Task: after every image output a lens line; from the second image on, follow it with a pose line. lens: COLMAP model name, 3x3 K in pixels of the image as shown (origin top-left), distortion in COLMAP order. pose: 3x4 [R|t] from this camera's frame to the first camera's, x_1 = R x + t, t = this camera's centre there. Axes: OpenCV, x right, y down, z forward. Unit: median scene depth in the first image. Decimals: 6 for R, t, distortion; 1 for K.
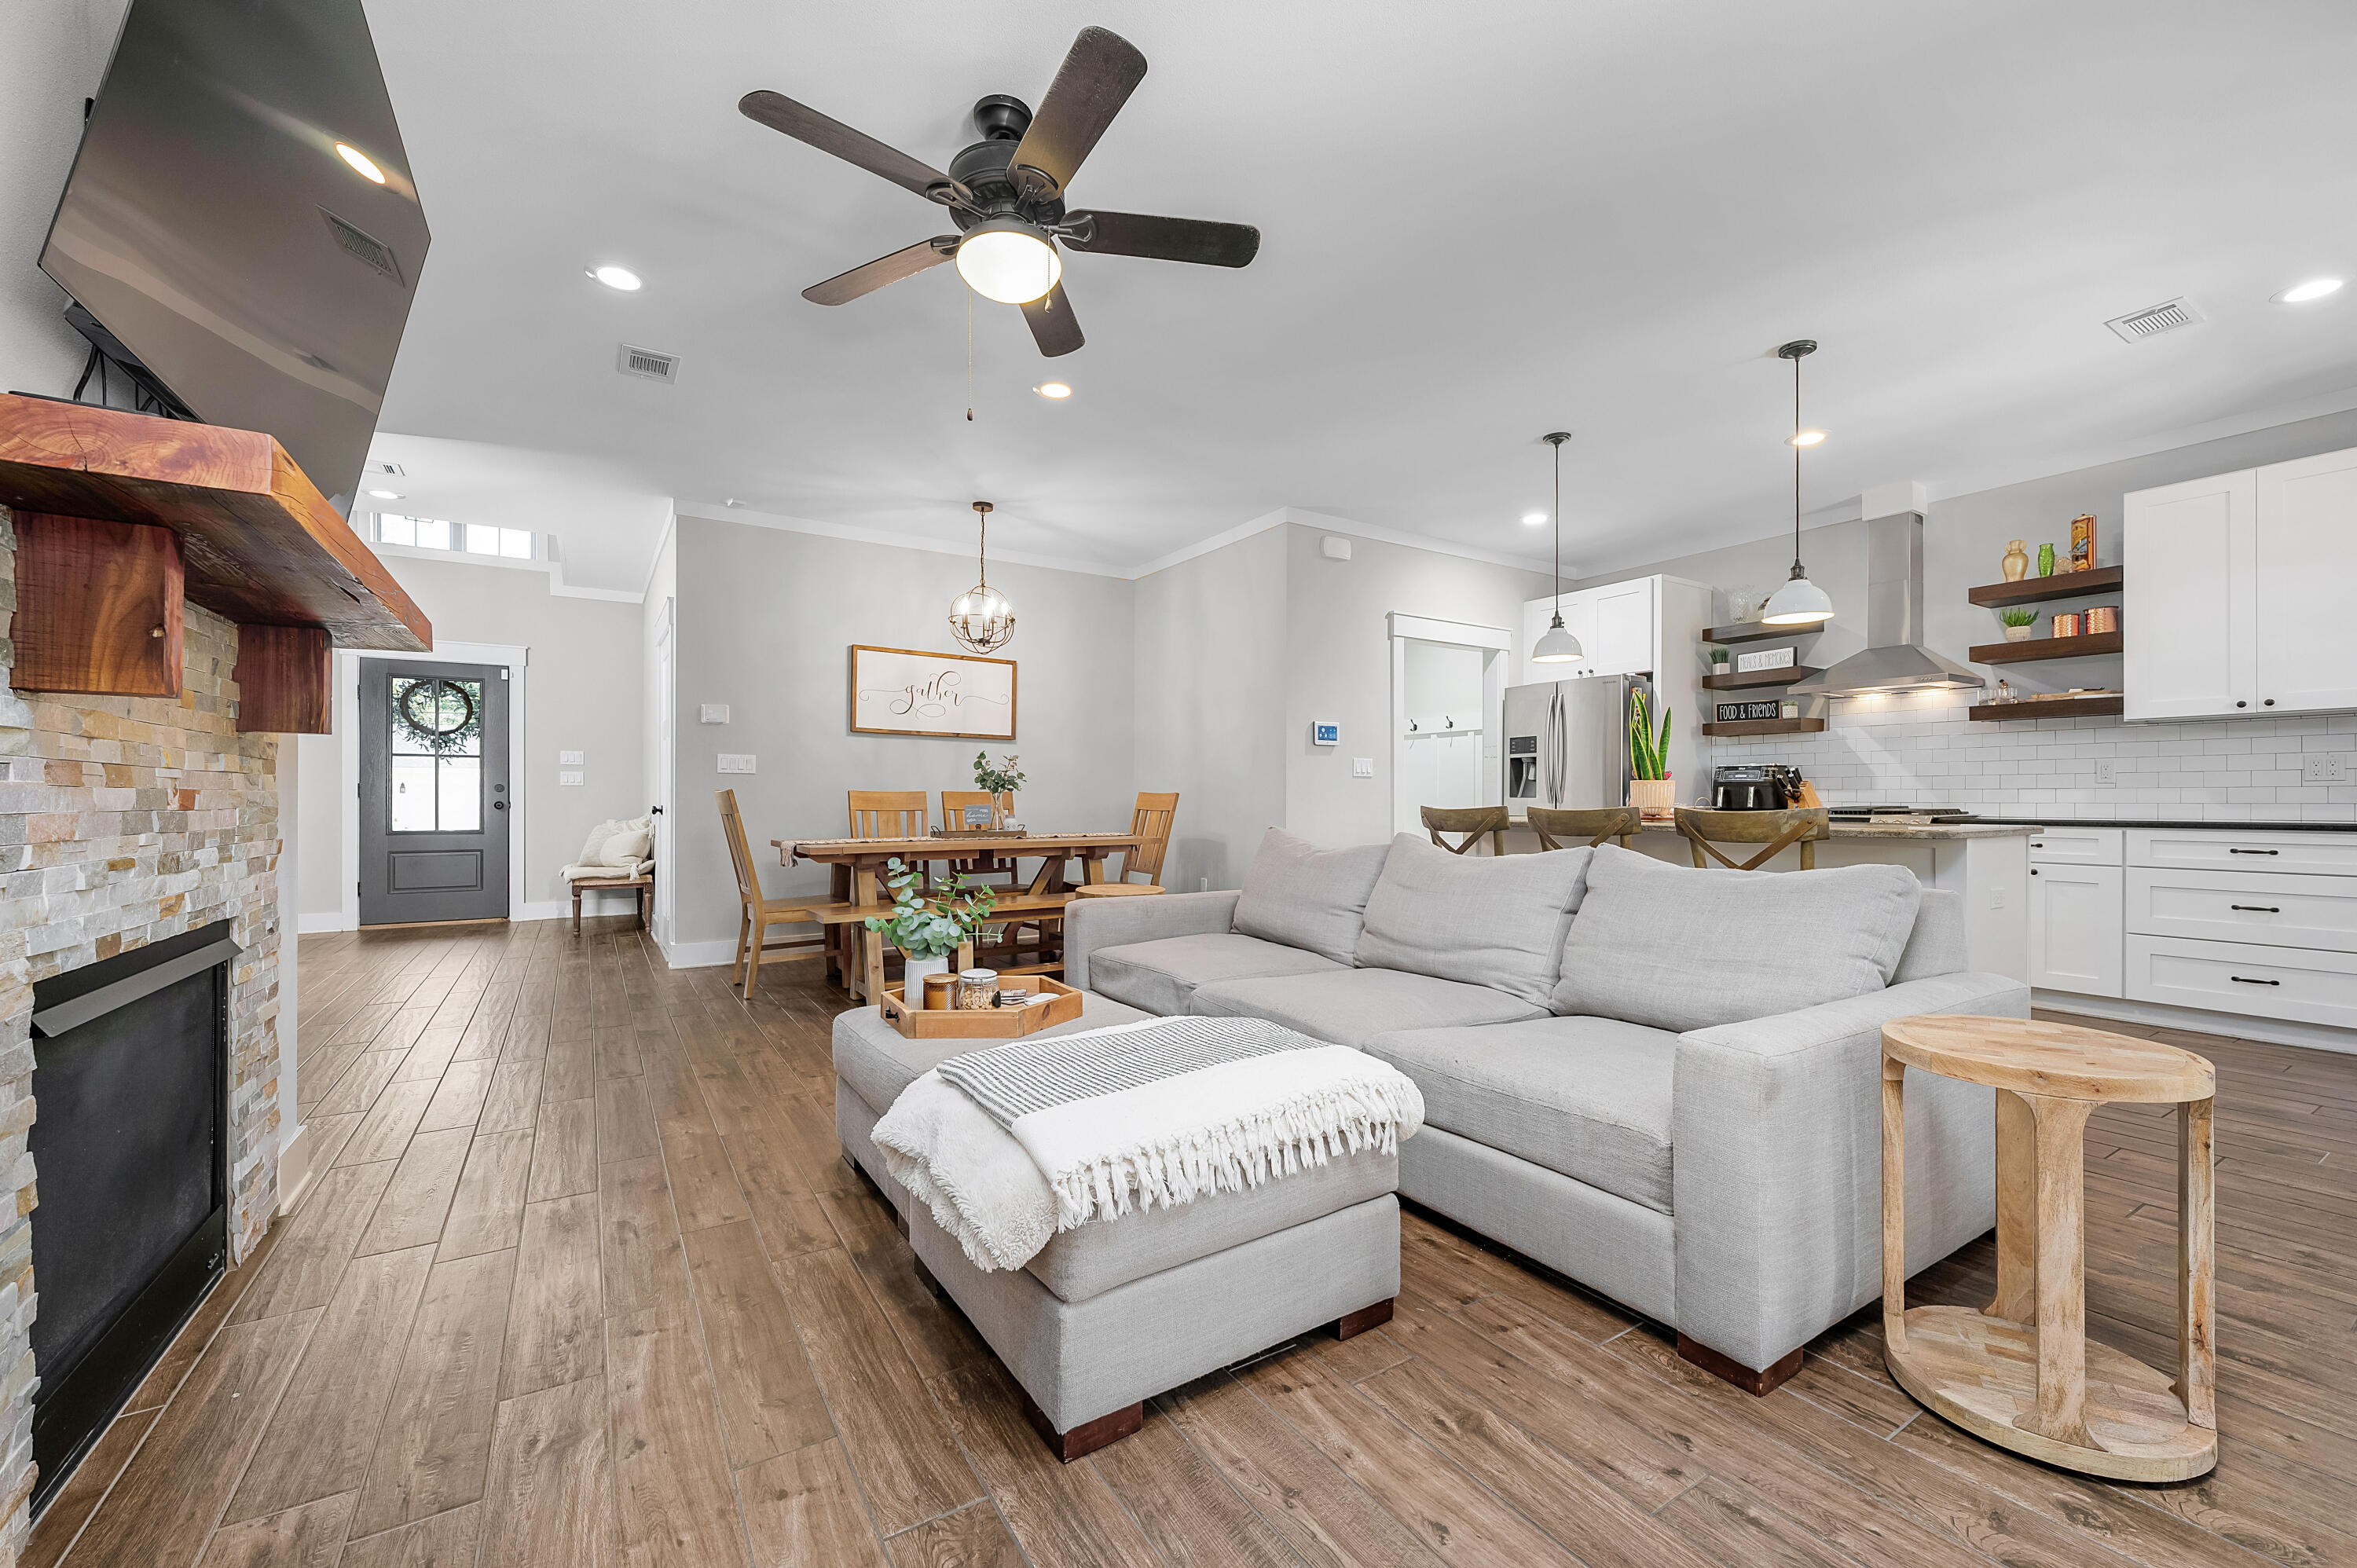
lens RADIAL K [[943.2, 0, 1185.1], [0, 943.2, 797.6], [0, 0, 1]] dist [-0.000040, -0.000320]
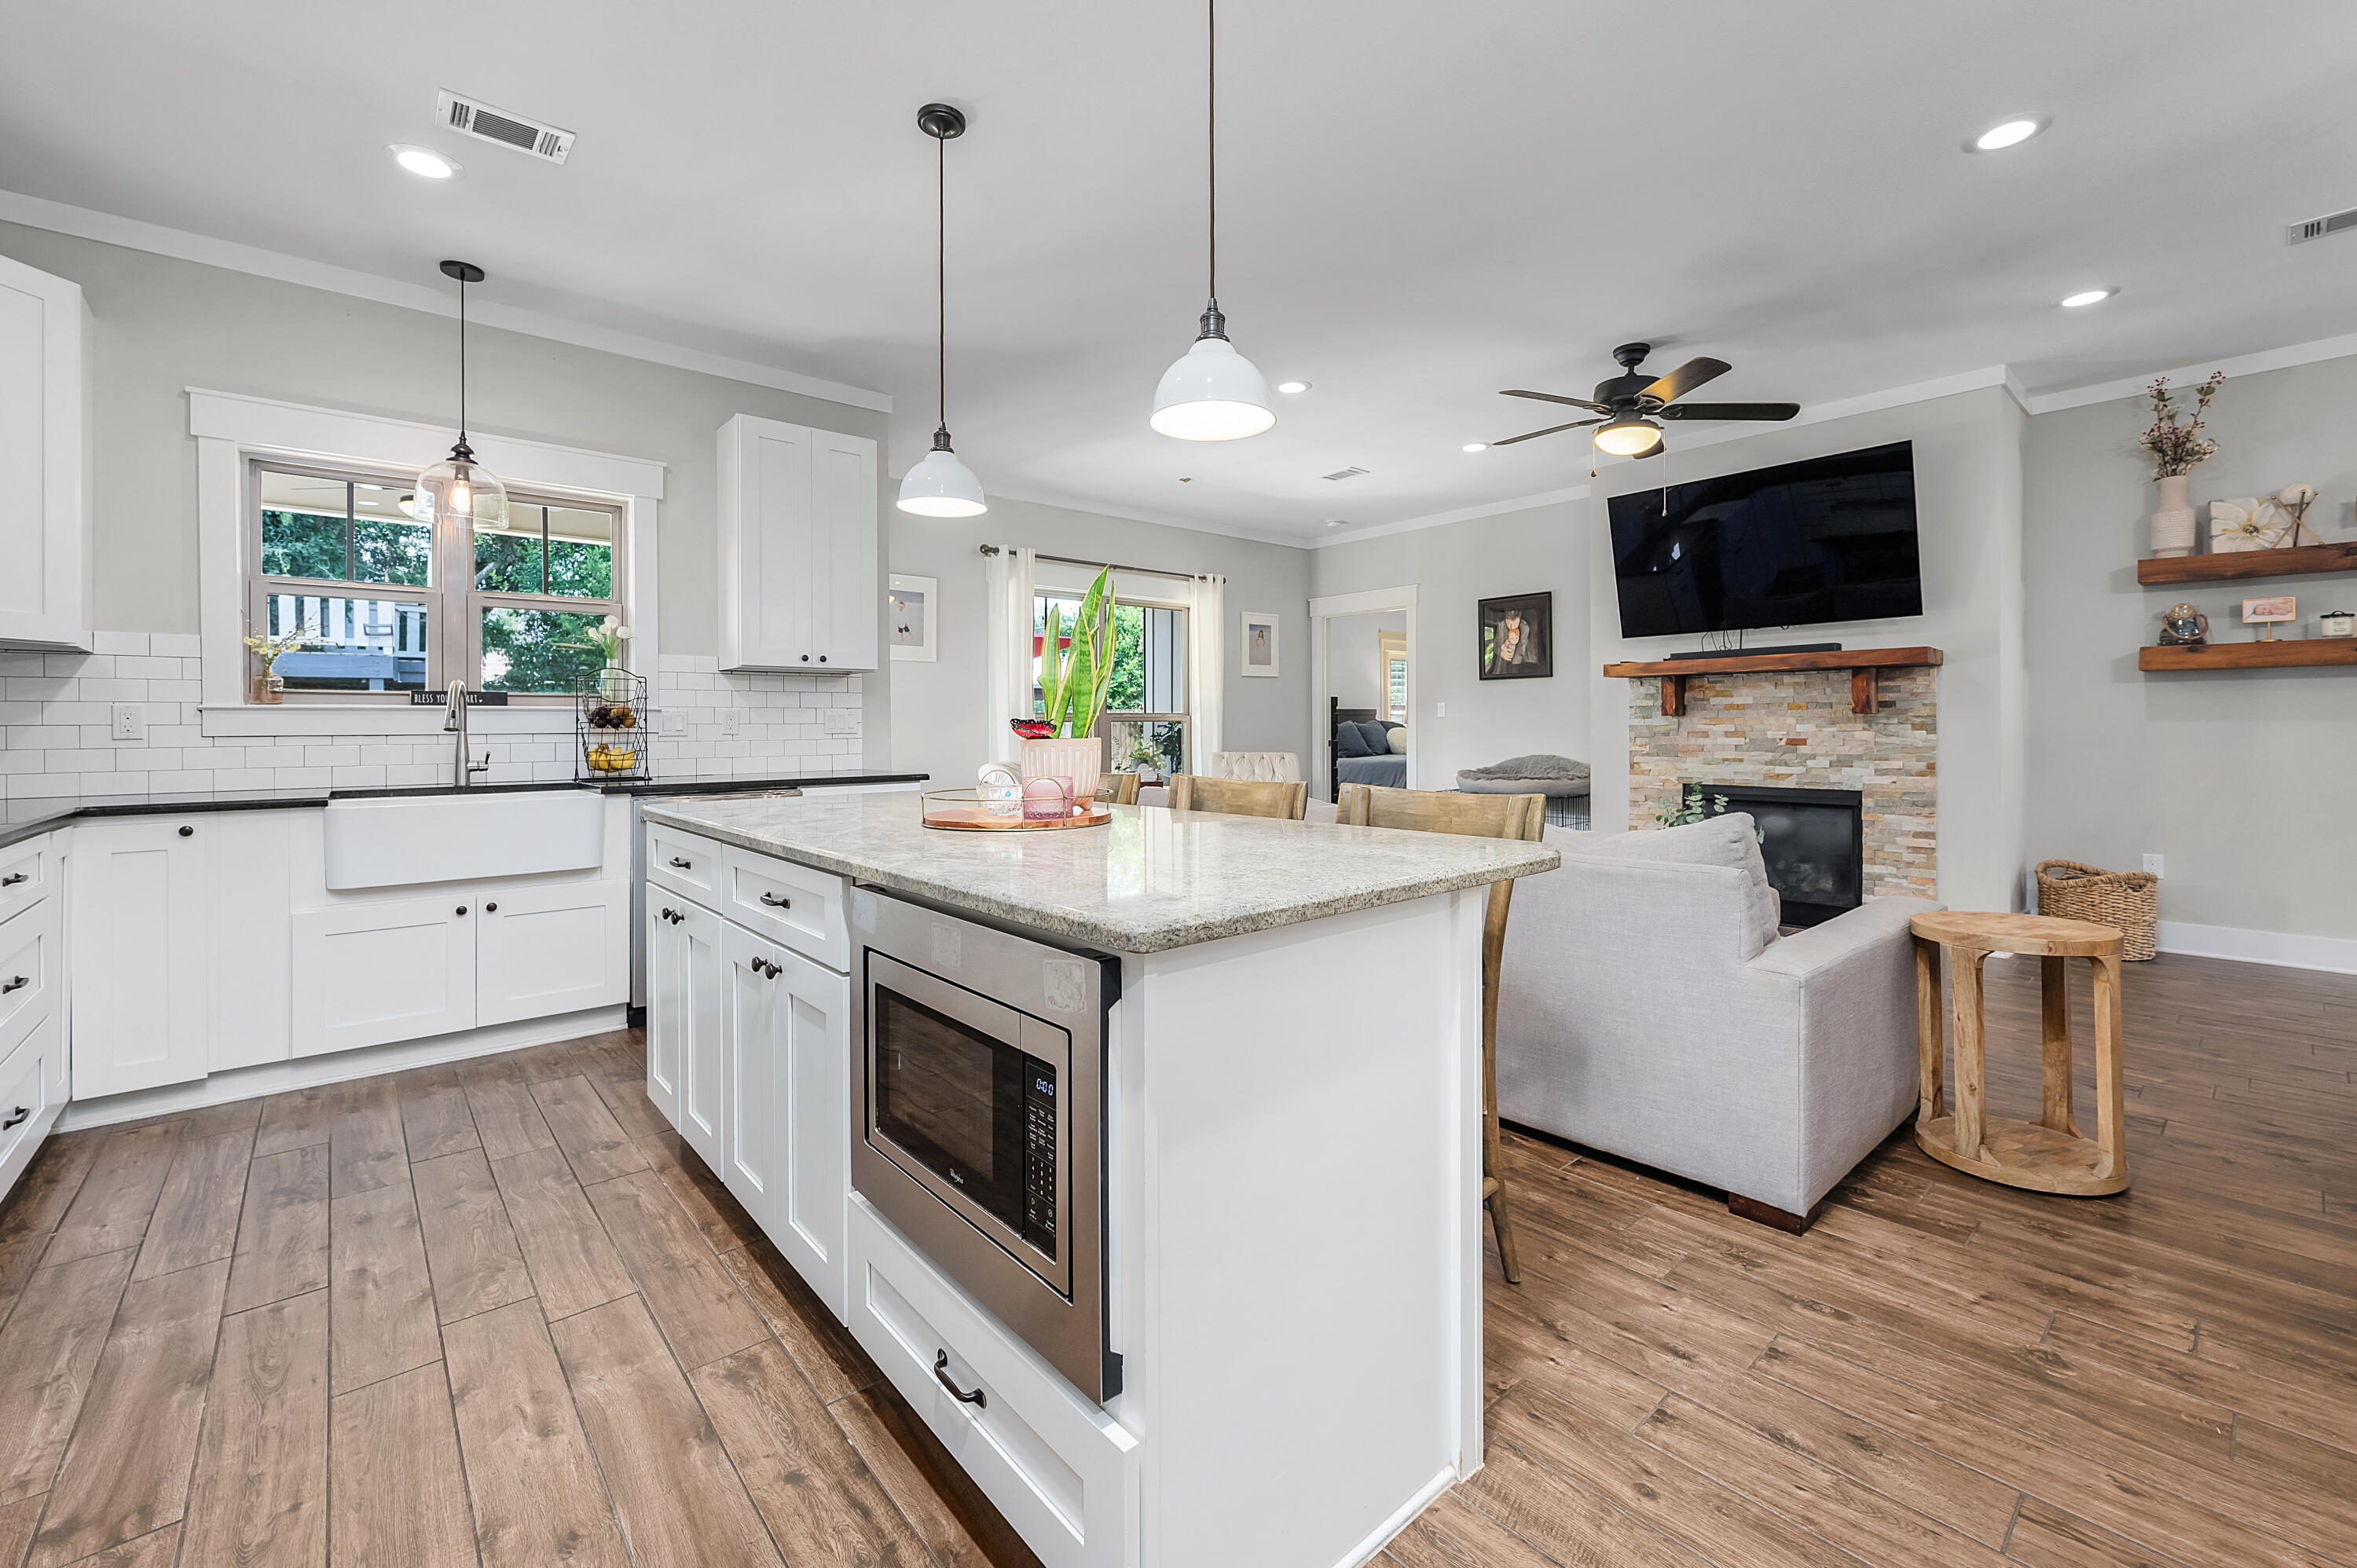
lens RADIAL K [[972.6, 0, 1183.6], [0, 972.6, 731.7], [0, 0, 1]] dist [-0.000365, -0.000270]
pose [[-0.988720, 0.007991, -0.149565, 0.436970], [0.007488, 0.999964, 0.003926, -0.018905], [0.149591, 0.002762, -0.988744, 1.300132]]
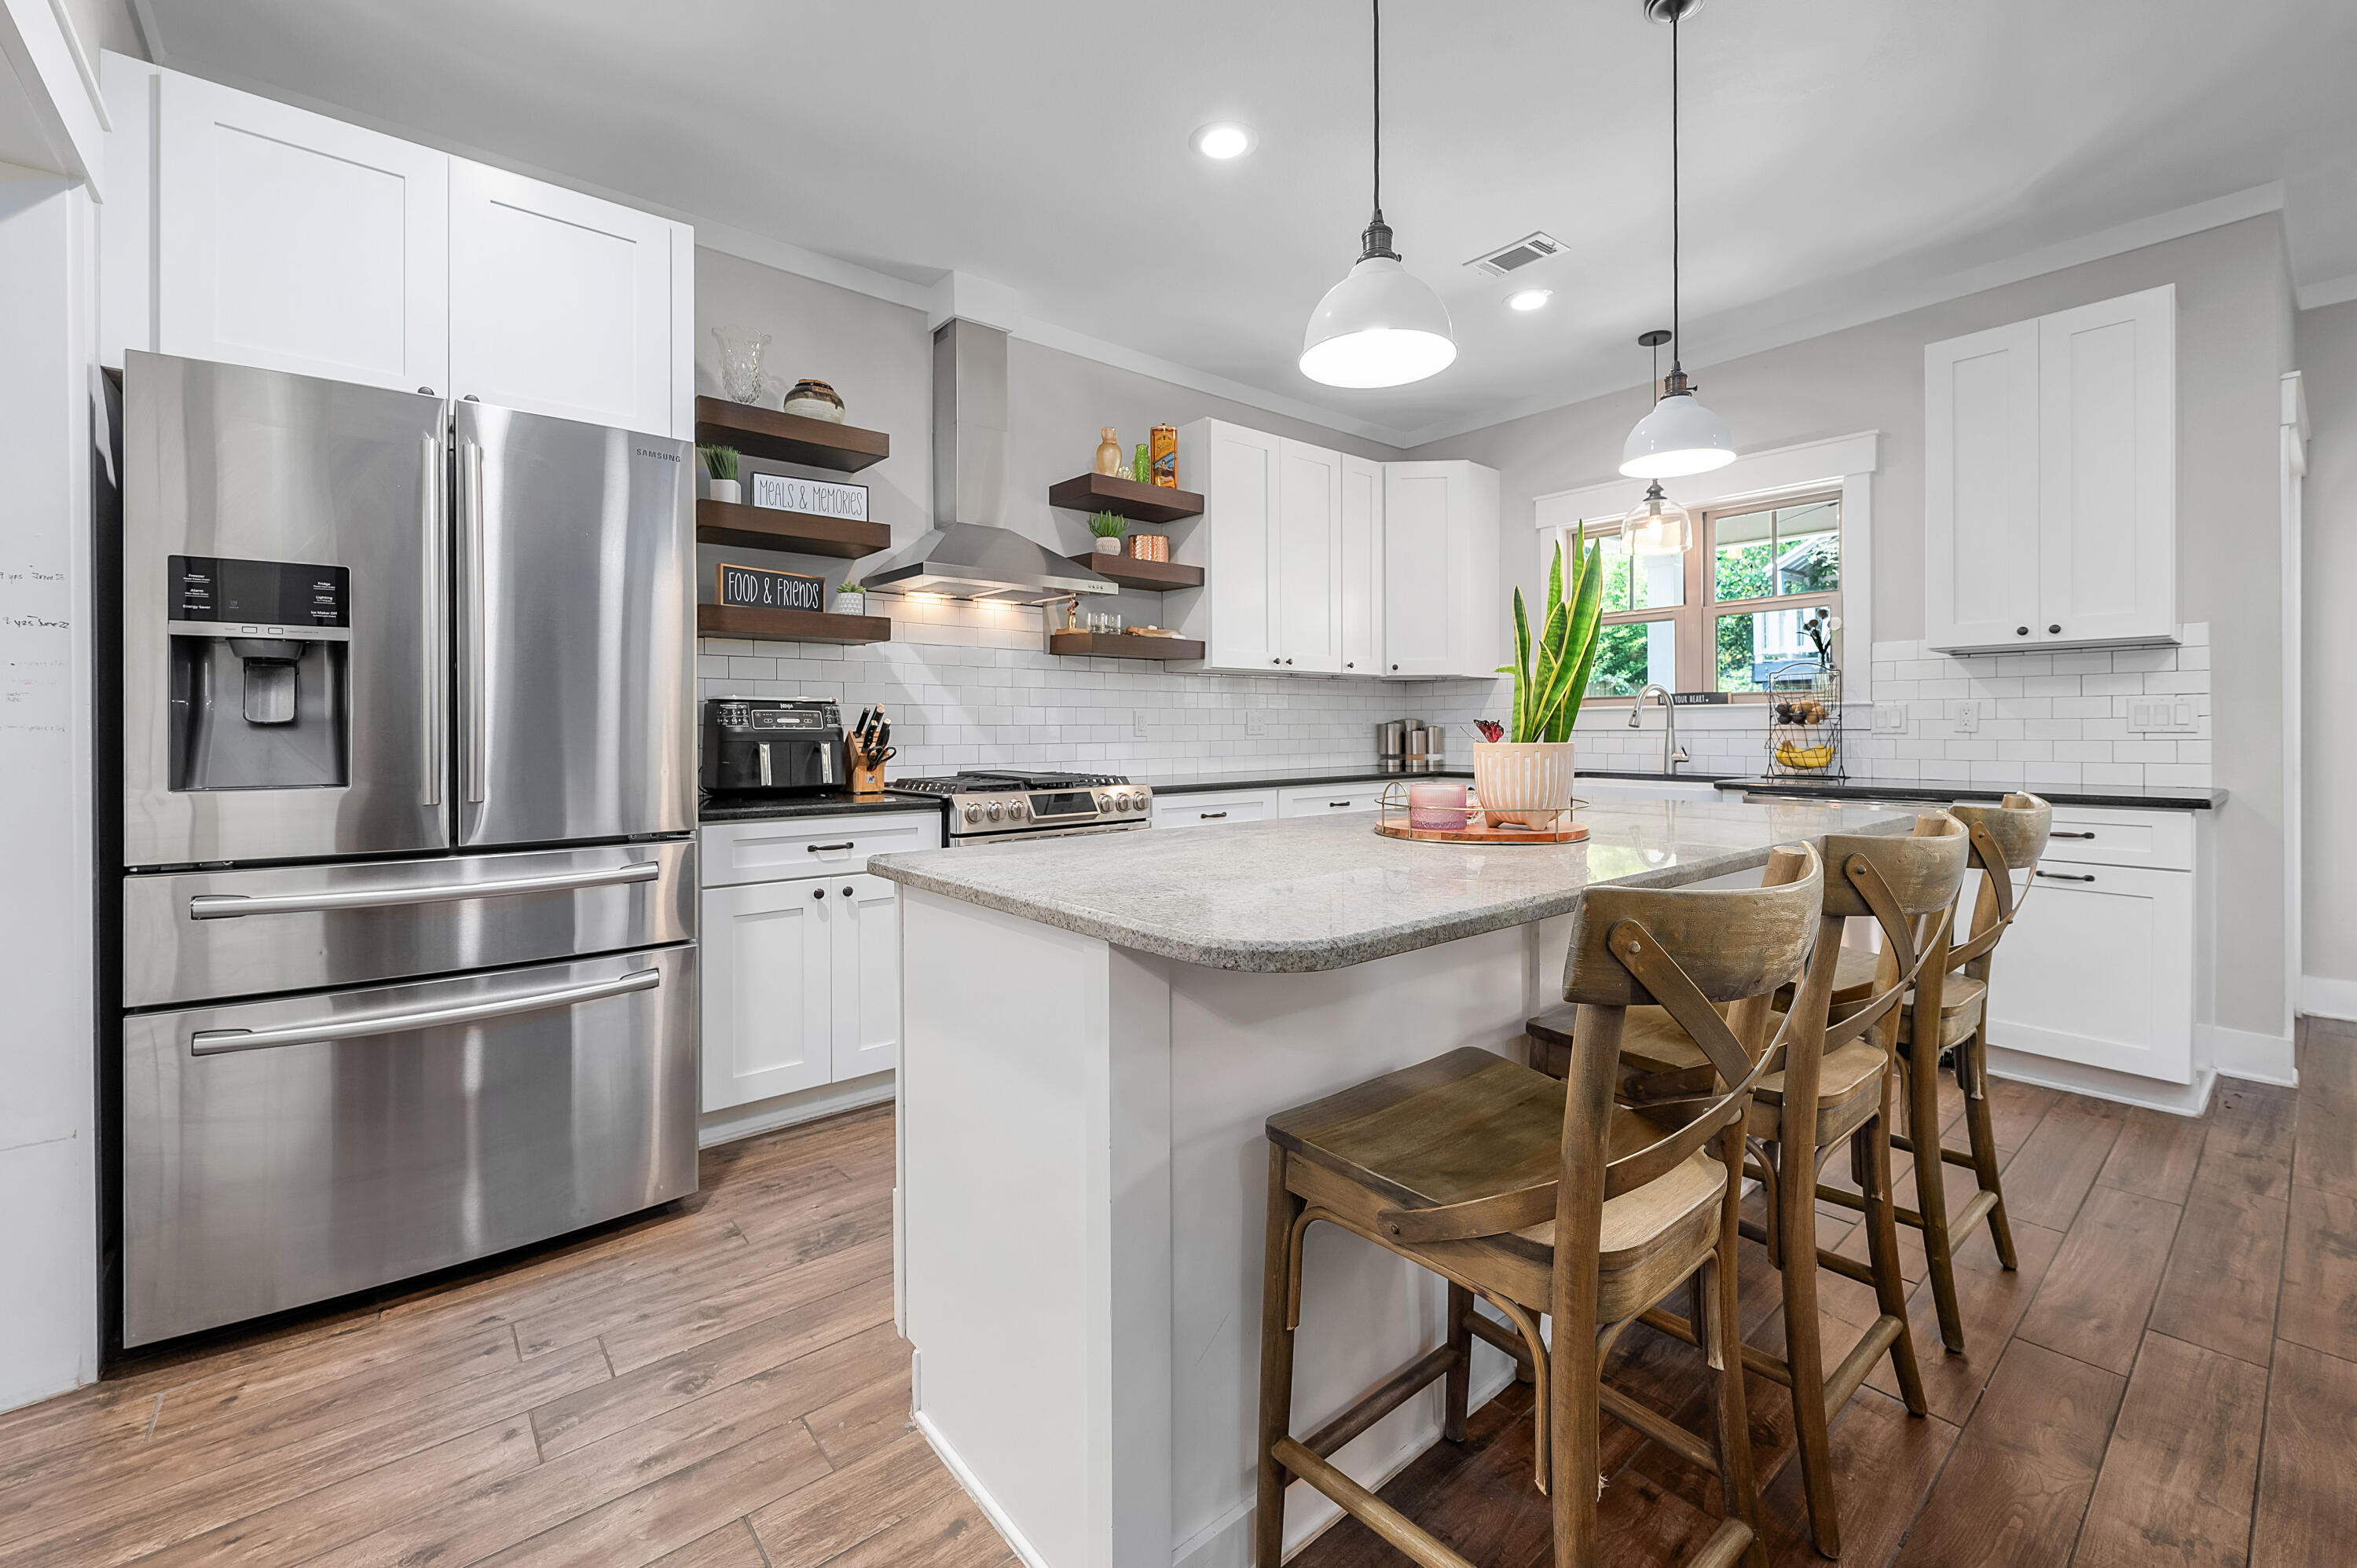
lens RADIAL K [[972.6, 0, 1183.6], [0, 972.6, 731.7], [0, 0, 1]] dist [-0.000365, -0.000270]
pose [[-0.129178, -0.000428, 0.991621, 0.070496], [0.004920, 0.999987, 0.001072, -0.019928], [-0.991609, 0.005017, -0.129174, 1.032907]]
